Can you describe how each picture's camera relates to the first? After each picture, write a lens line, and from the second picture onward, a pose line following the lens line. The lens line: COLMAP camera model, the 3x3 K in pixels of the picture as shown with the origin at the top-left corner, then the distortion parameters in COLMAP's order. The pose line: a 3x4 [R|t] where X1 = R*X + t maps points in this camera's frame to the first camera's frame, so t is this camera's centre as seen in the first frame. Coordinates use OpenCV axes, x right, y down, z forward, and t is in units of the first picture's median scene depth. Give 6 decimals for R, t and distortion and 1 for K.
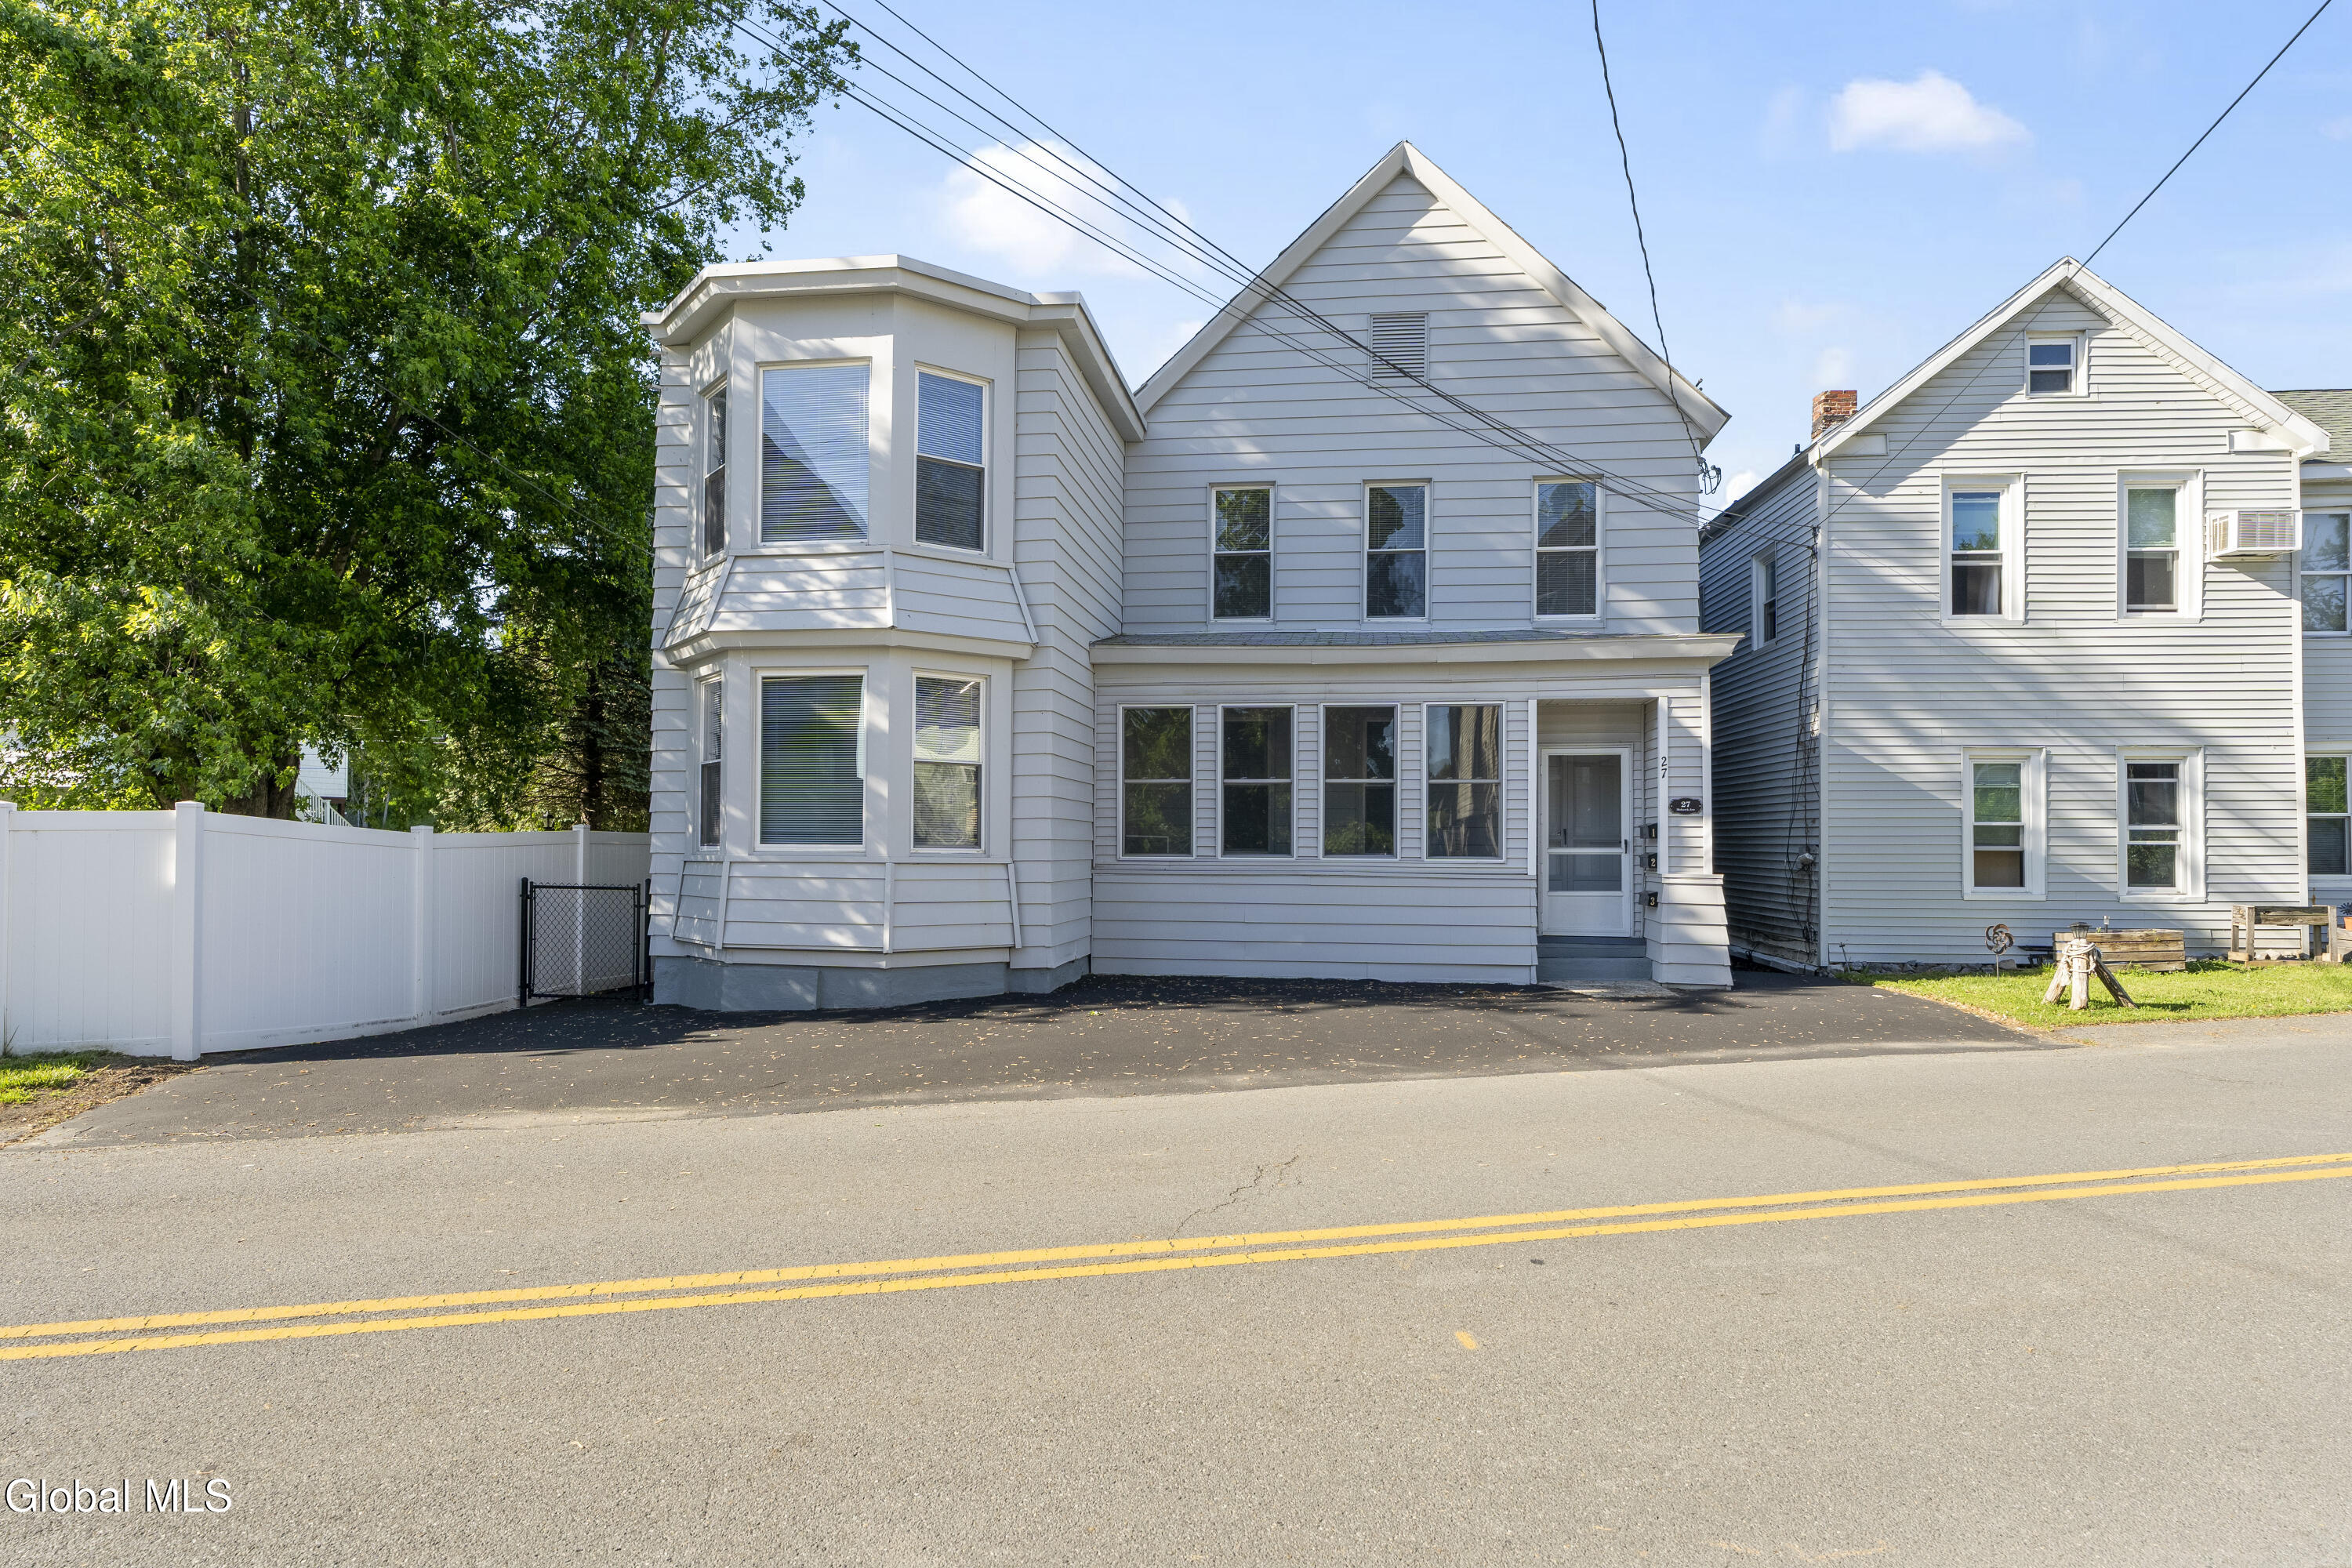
lens RADIAL K [[1322.3, 0, 1180.4], [0, 1322.3, 832.8], [0, 0, 1]] dist [-0.003997, 0.000051]
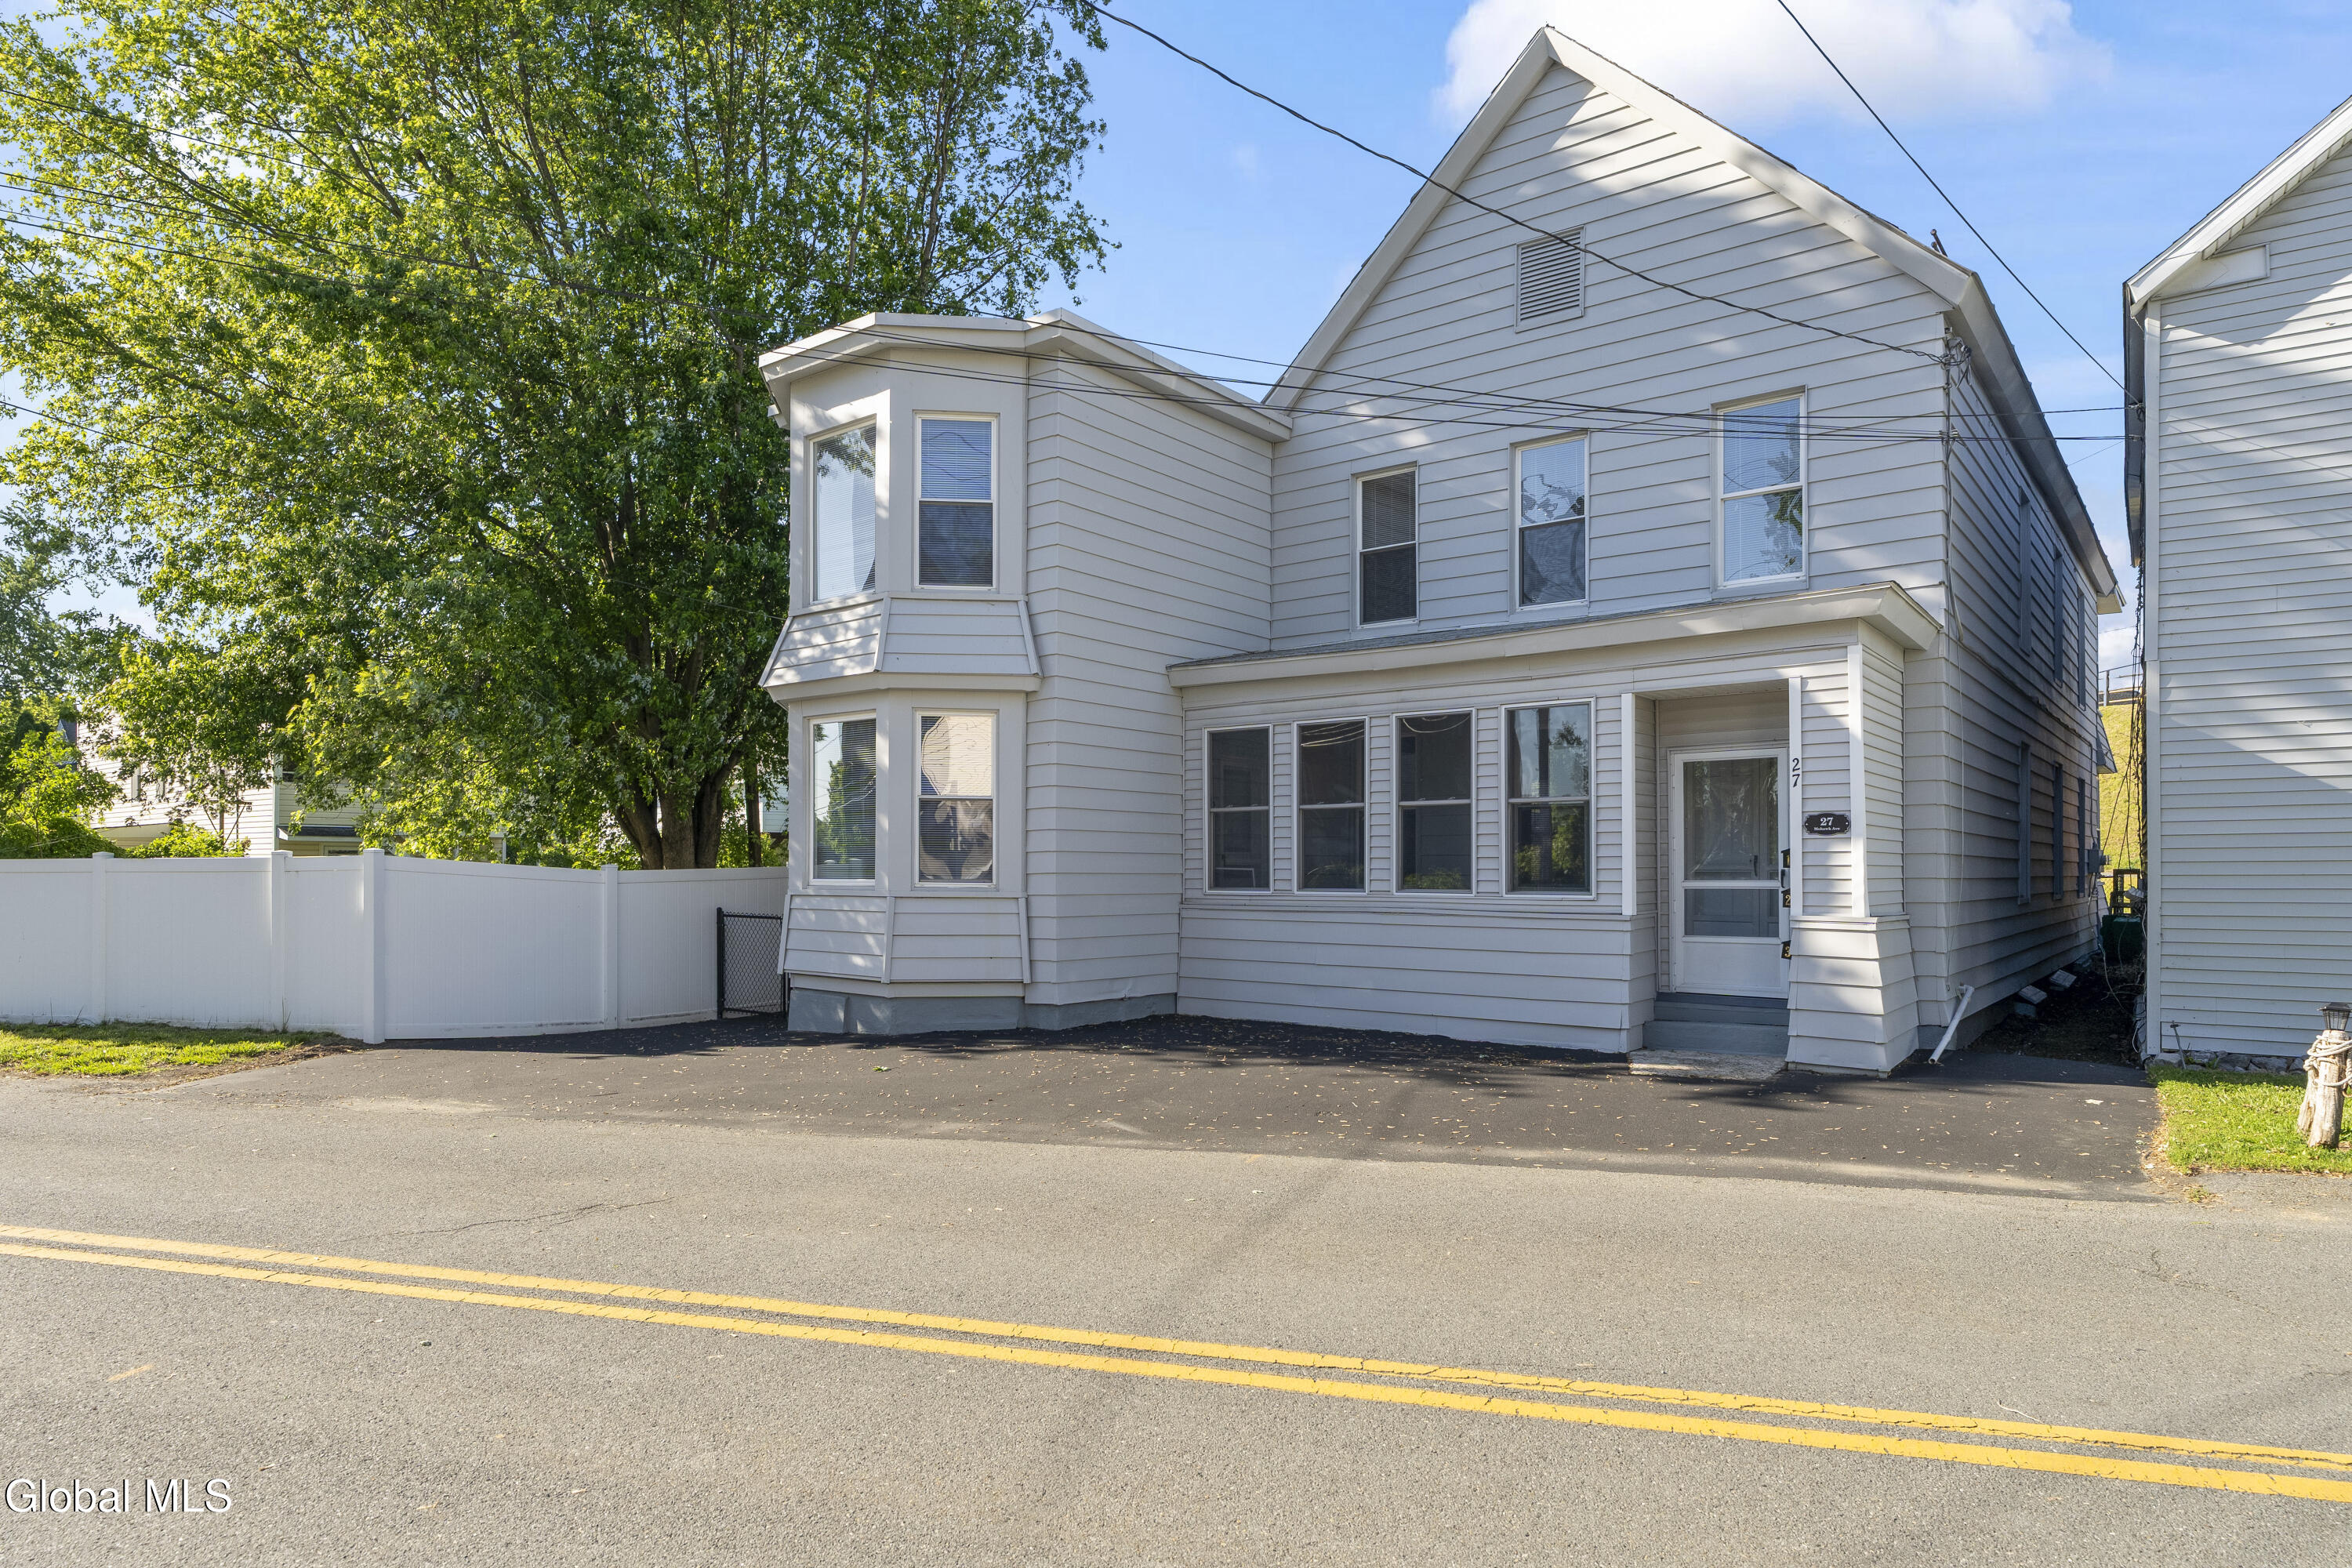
lens RADIAL K [[1376.6, 0, 1174.4], [0, 1376.6, 864.6], [0, 0, 1]] dist [-0.000221, 0.000336]
pose [[0.862415, -0.007264, -0.506150, 0.448905], [0.008304, 0.999966, -0.000203, -0.000381], [0.506134, -0.004028, 0.862445, 0.151991]]
